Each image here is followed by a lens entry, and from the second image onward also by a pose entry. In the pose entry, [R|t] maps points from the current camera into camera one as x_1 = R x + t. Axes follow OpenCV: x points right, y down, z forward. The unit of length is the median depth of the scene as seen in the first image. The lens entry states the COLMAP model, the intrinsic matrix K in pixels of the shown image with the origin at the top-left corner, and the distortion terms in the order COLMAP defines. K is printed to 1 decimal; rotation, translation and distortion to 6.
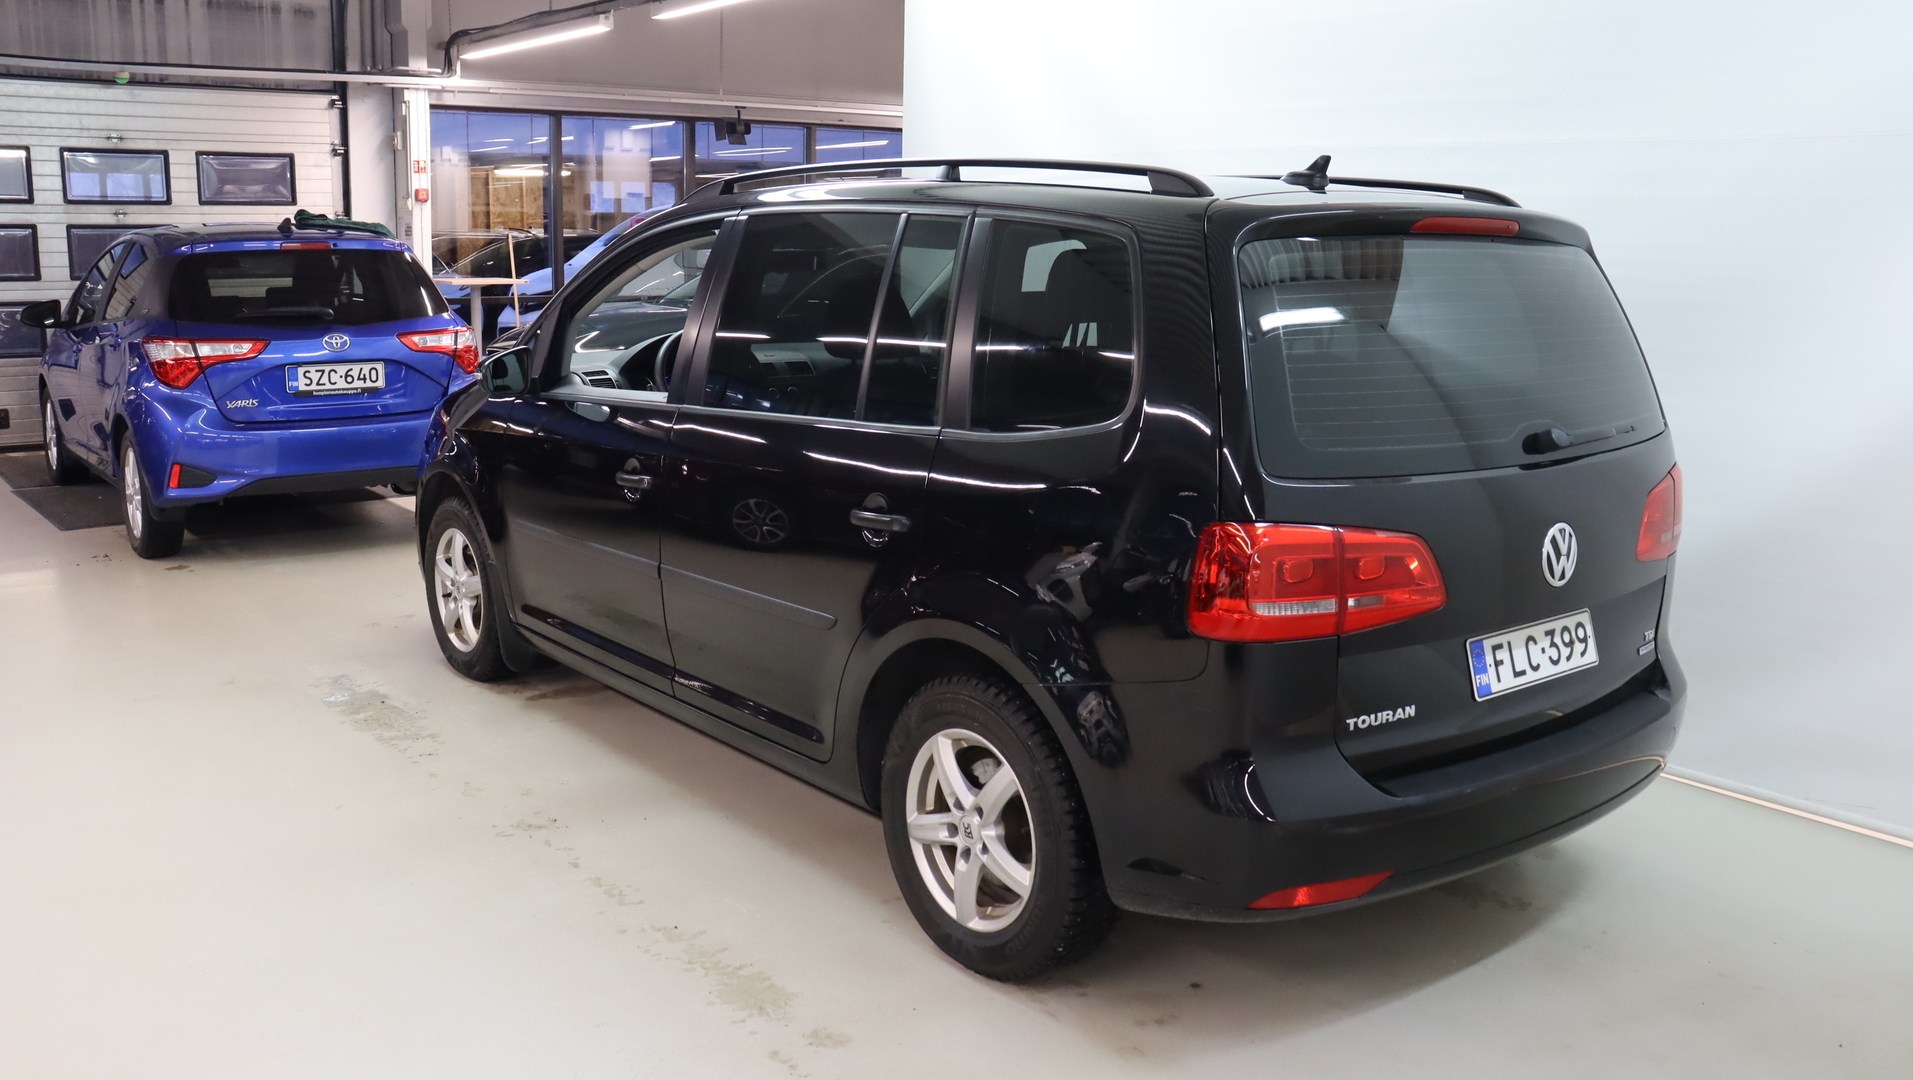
lens RADIAL K [[1564.7, 0, 1045.4], [0, 1564.7, 542.1], [0, 0, 1]] dist [-0.184942, 0.112382]
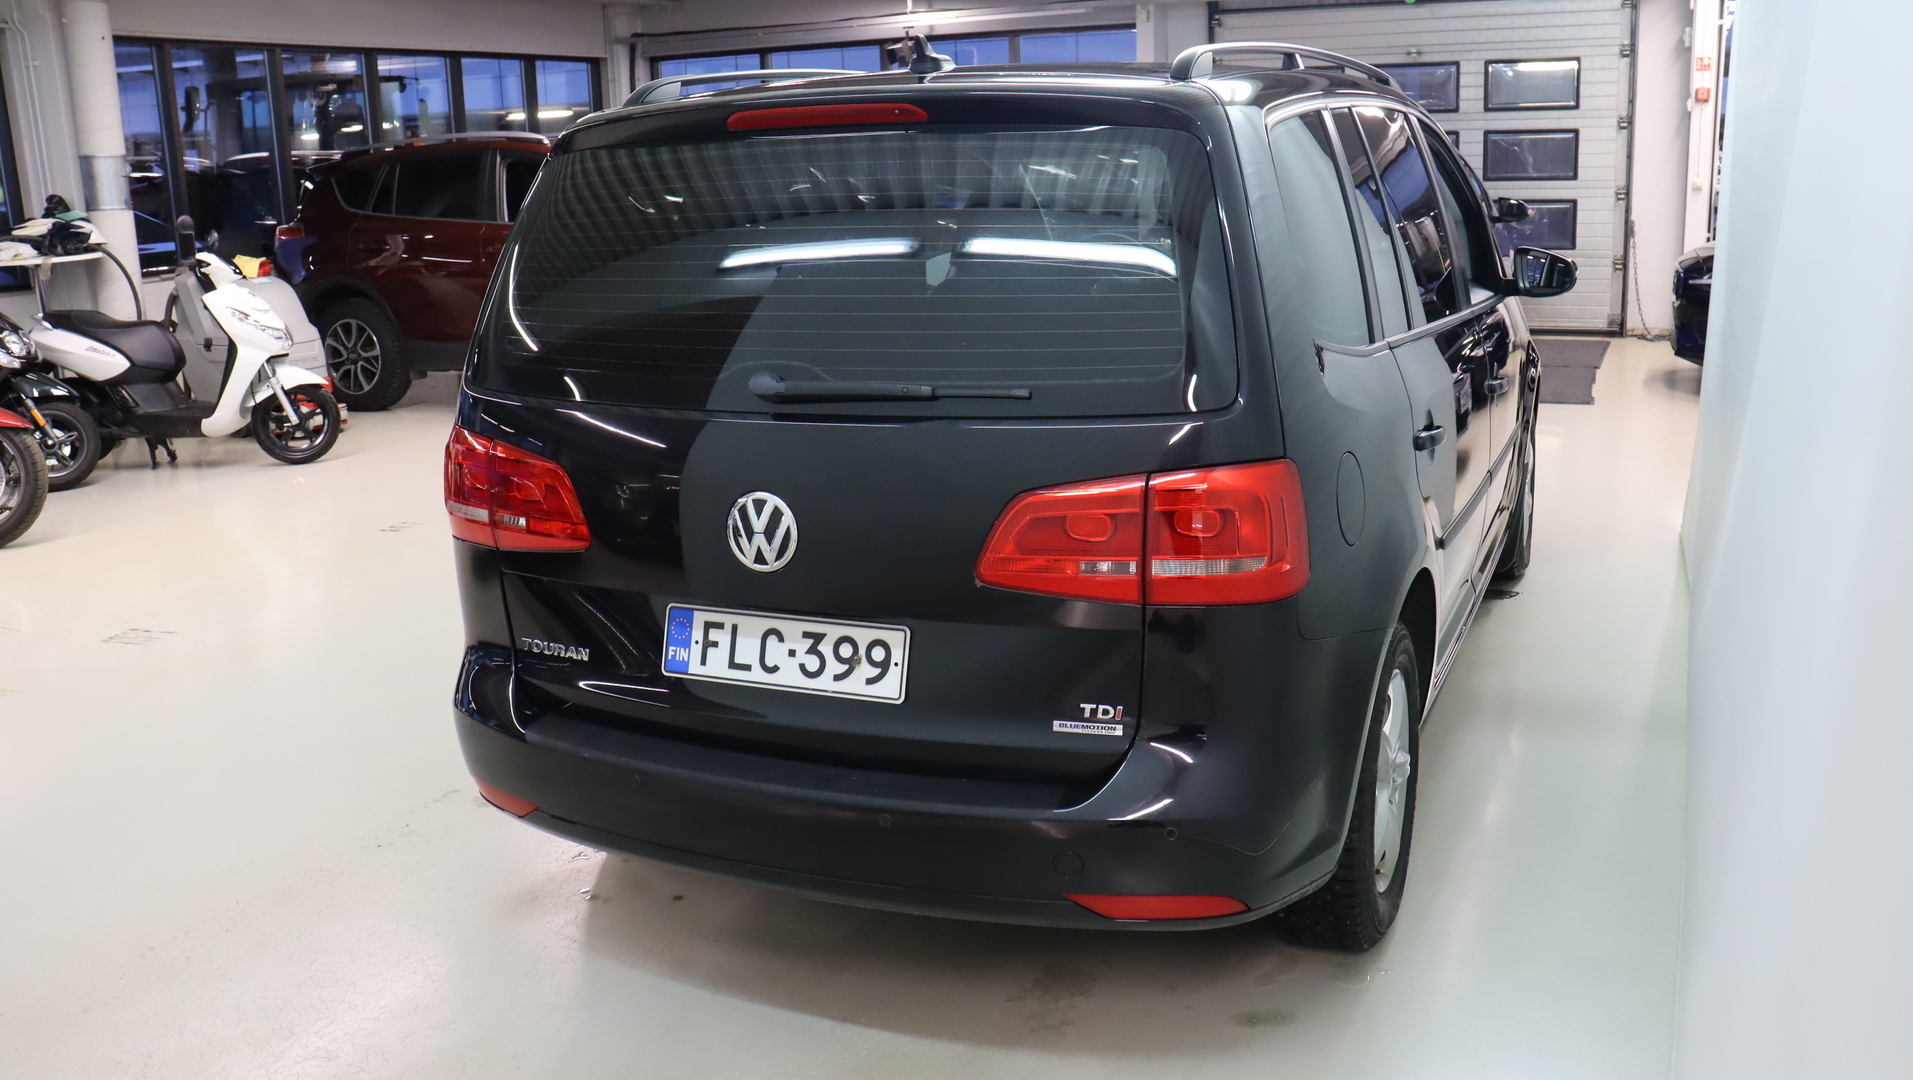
lens RADIAL K [[1589.8, 0, 968.8], [0, 1589.8, 495.3], [0, 0, 1]] dist [-0.185422, 0.165818]
pose [[0.437900, 0.153694, -0.885789, 1.053261], [-0.127622, 0.985928, 0.107978, -0.107169], [0.889919, 0.065762, 0.451352, 0.693423]]
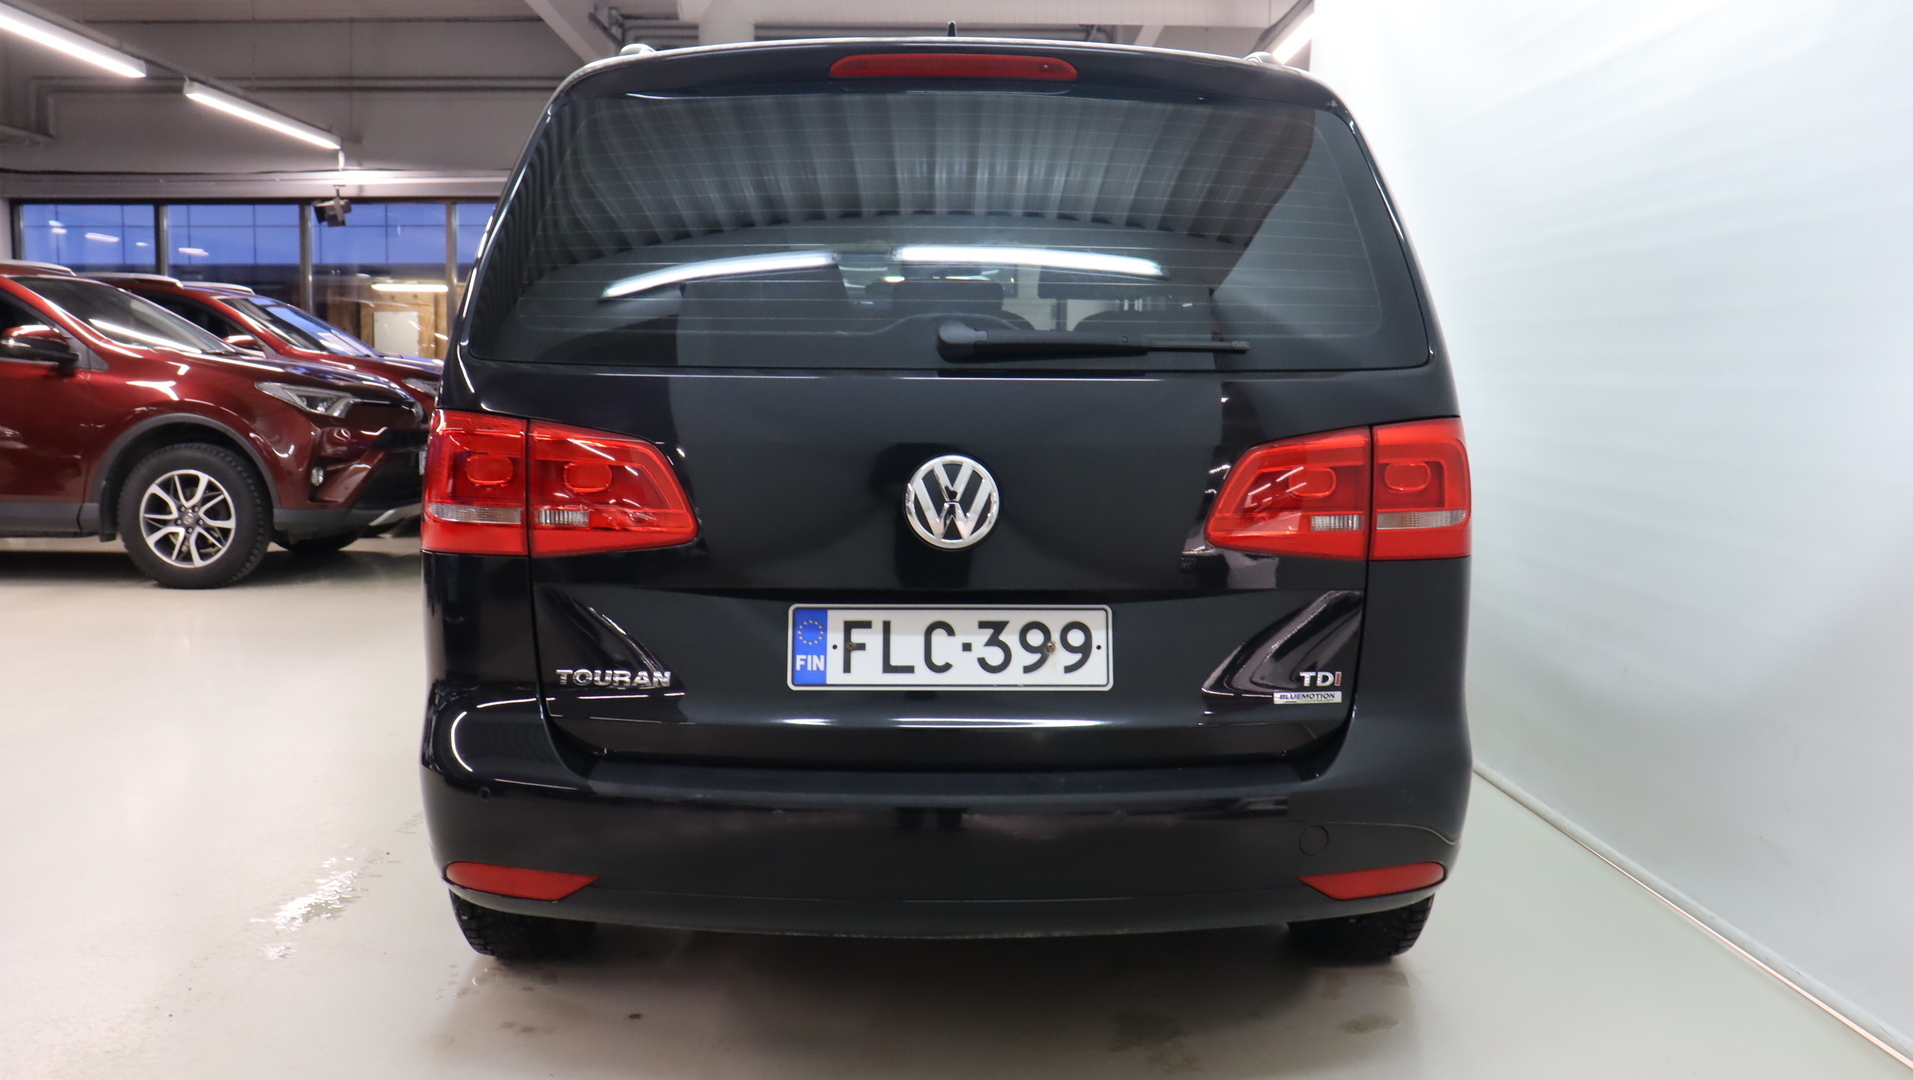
lens RADIAL K [[1589.8, 0, 968.8], [0, 1589.8, 495.3], [0, 0, 1]] dist [-0.185422, 0.165818]
pose [[0.779977, 0.032917, -0.624942, 0.752638], [-0.110806, 0.990102, -0.086144, 0.063126], [0.615920, 0.136438, 0.775904, 0.429952]]
